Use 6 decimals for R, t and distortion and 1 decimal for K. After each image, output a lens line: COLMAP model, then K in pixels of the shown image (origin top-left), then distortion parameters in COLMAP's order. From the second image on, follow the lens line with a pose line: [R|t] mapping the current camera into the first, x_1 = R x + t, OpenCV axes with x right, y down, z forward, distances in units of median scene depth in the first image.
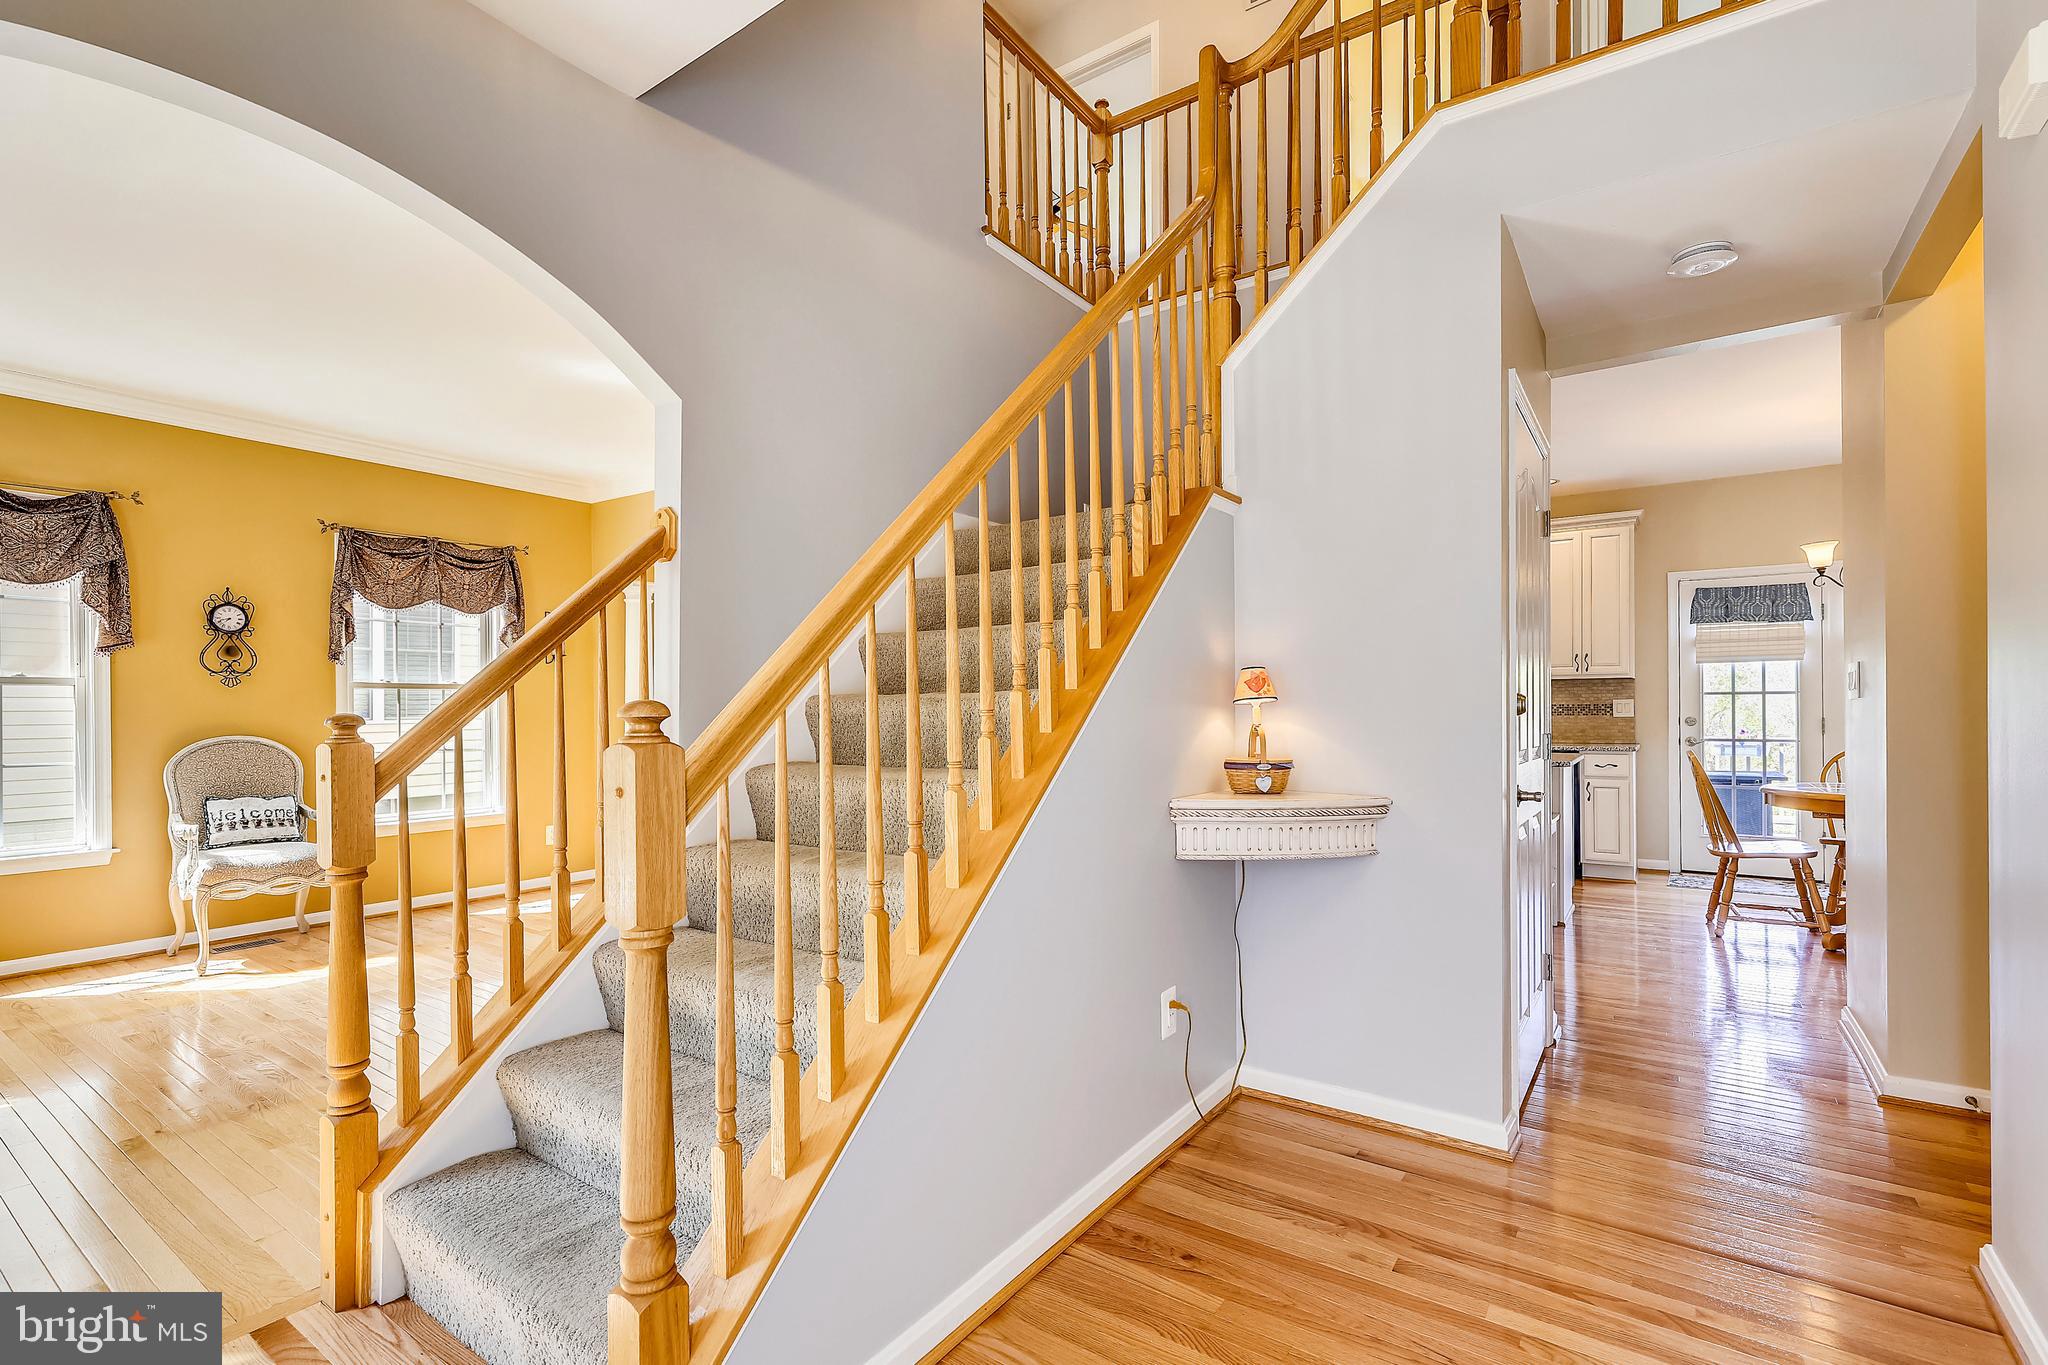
lens RADIAL K [[928.2, 0, 1012.2], [0, 928.2, 714.7], [0, 0, 1]] dist [0.003583, 0.000642]
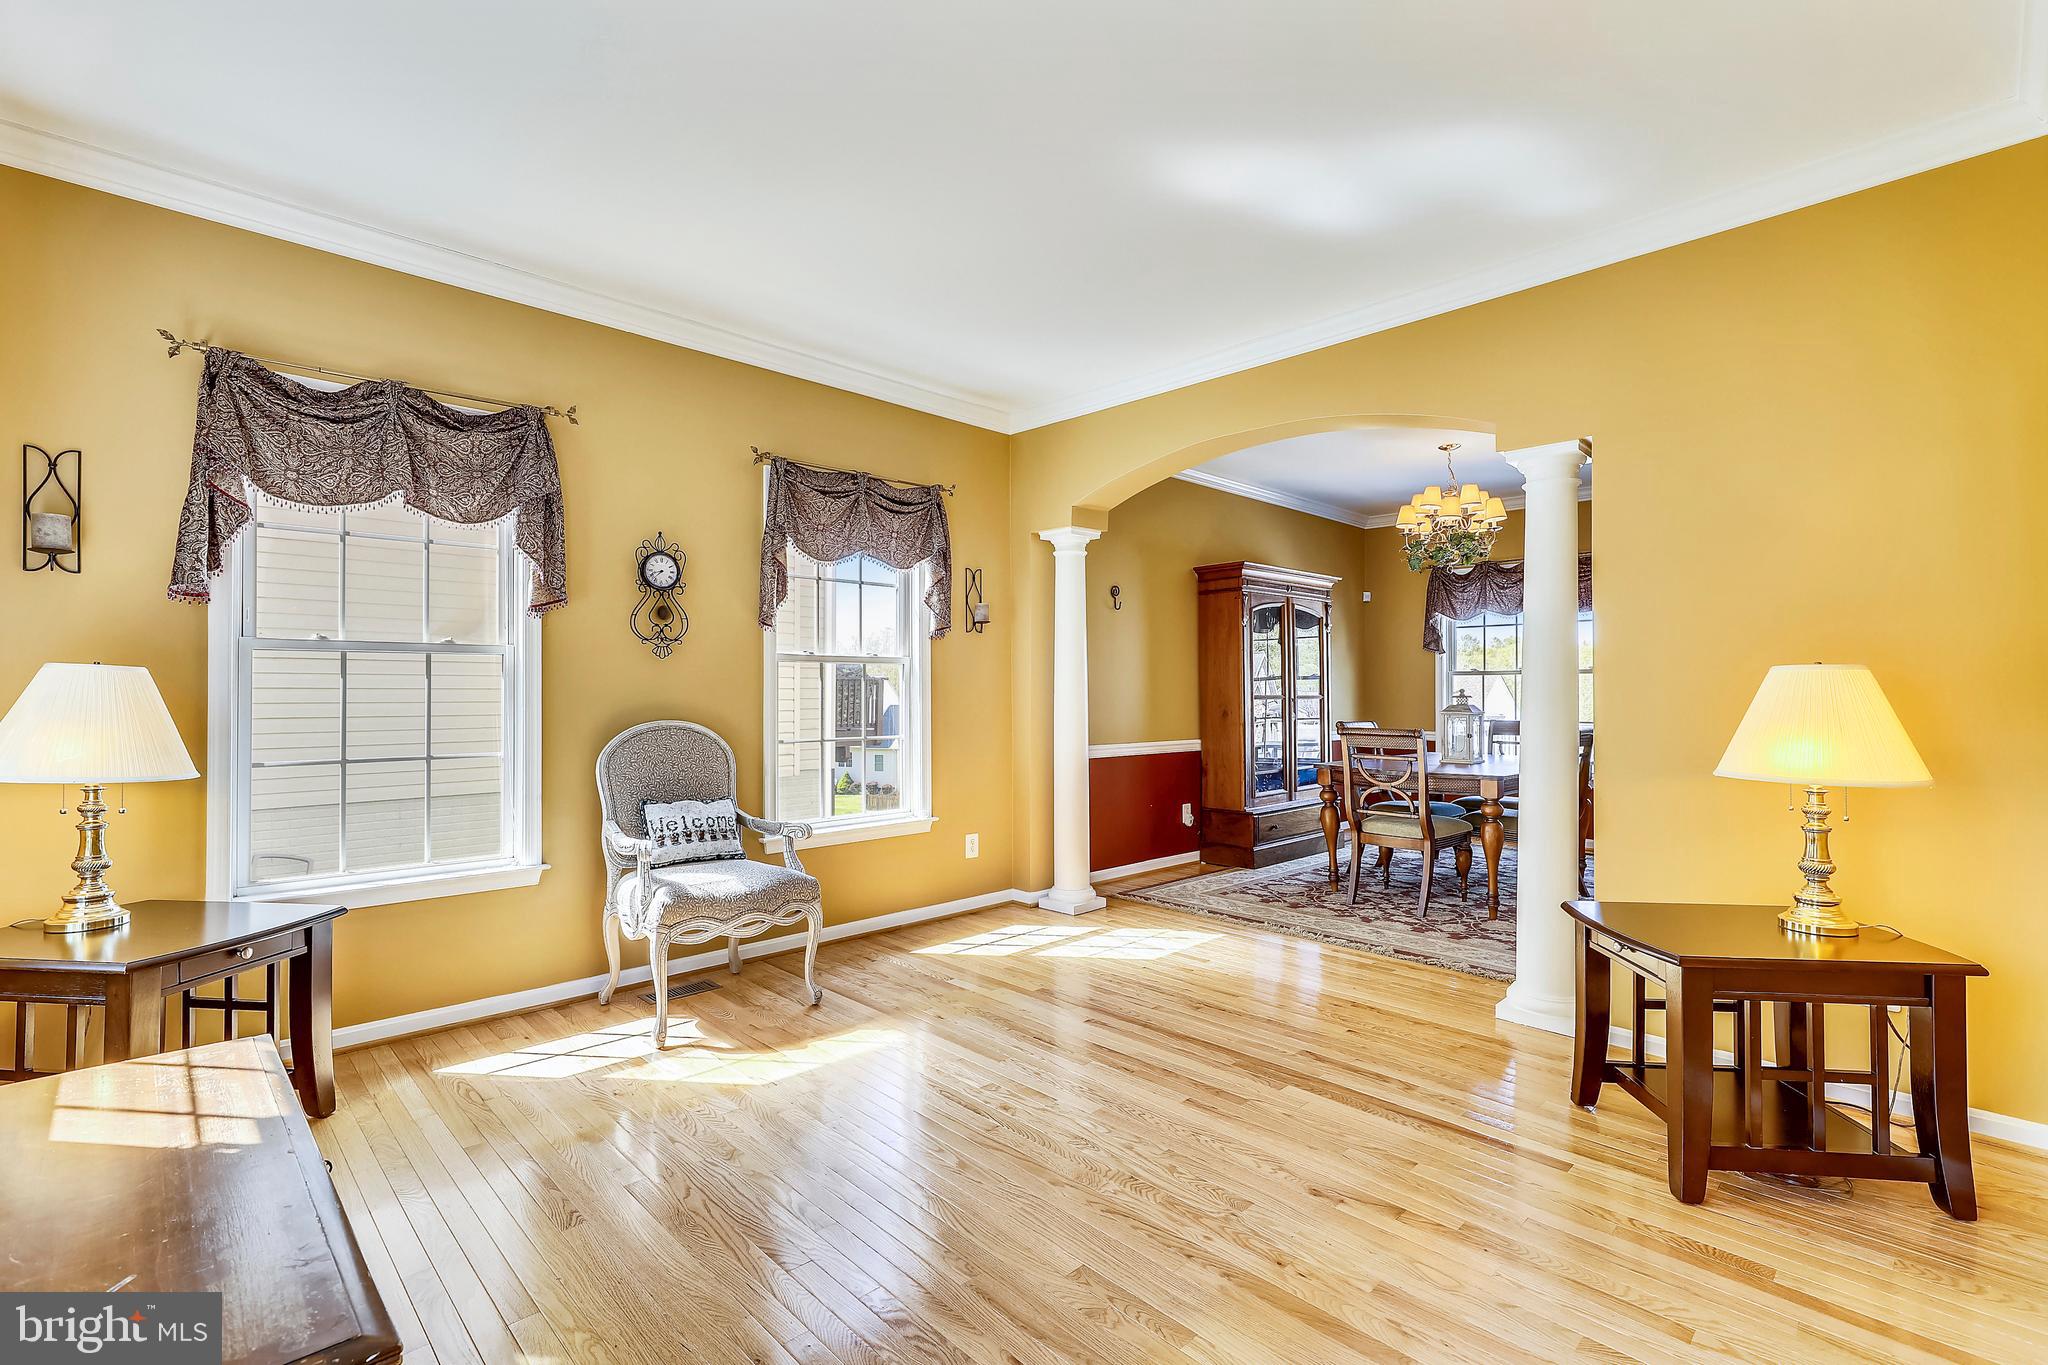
lens RADIAL K [[928.2, 0, 1021.7], [0, 928.2, 686.7], [0, 0, 1]] dist [0.003583, 0.000642]
pose [[0.982592, 0.000927, -0.185776, -0.399249], [-0.003914, 0.999869, -0.015715, 0.005445], [0.185737, 0.016168, 0.982466, 0.289916]]
